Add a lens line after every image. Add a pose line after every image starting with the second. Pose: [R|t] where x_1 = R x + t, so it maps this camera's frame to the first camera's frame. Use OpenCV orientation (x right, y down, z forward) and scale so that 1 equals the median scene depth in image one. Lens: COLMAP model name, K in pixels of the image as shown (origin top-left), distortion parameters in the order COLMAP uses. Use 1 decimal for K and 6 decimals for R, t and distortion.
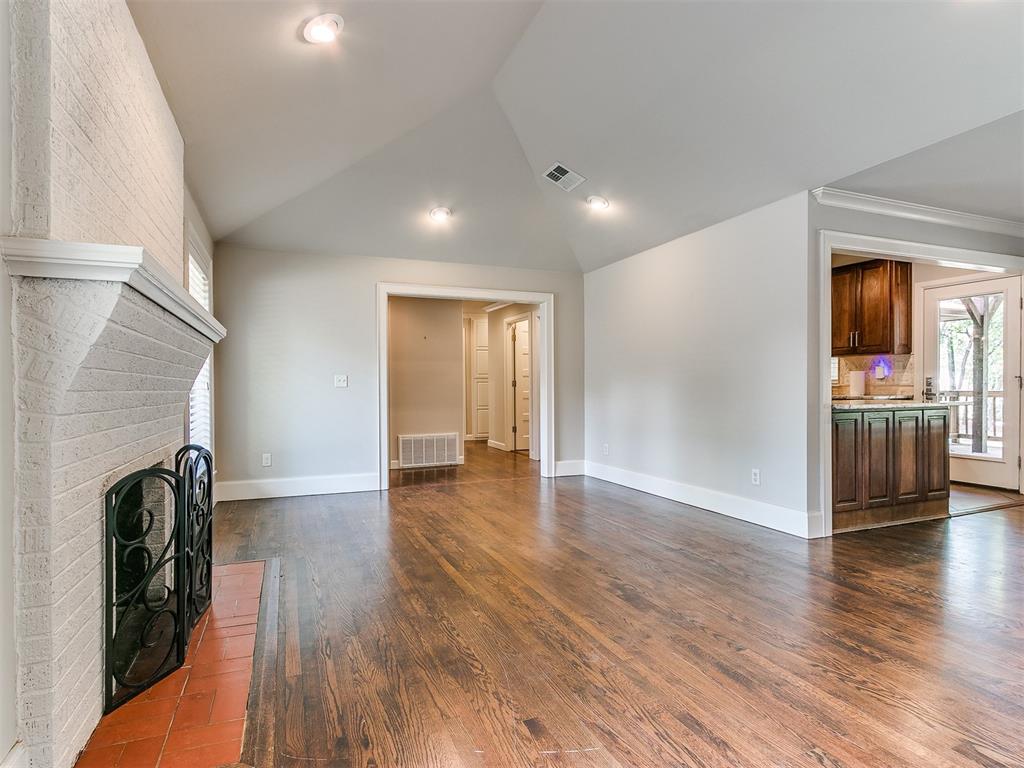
lens RADIAL K [[540.1, 0, 510.3], [0, 540.1, 384.0], [0, 0, 1]] dist [0.010128, -0.002667]
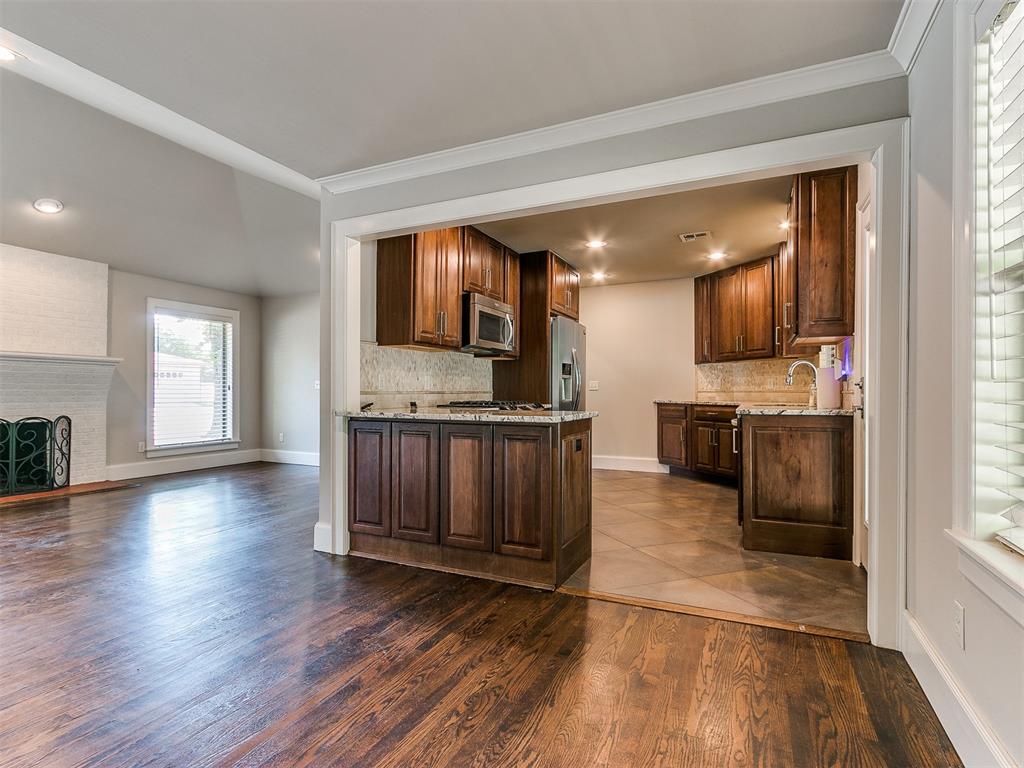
lens RADIAL K [[540.1, 0, 485.8], [0, 540.1, 388.3], [0, 0, 1]] dist [0.010128, -0.002667]
pose [[0.670037, 0.005625, -0.742307, 1.342011], [-0.004543, 0.999984, 0.003477, -0.004795], [0.742314, 0.001042, 0.670051, 0.534489]]
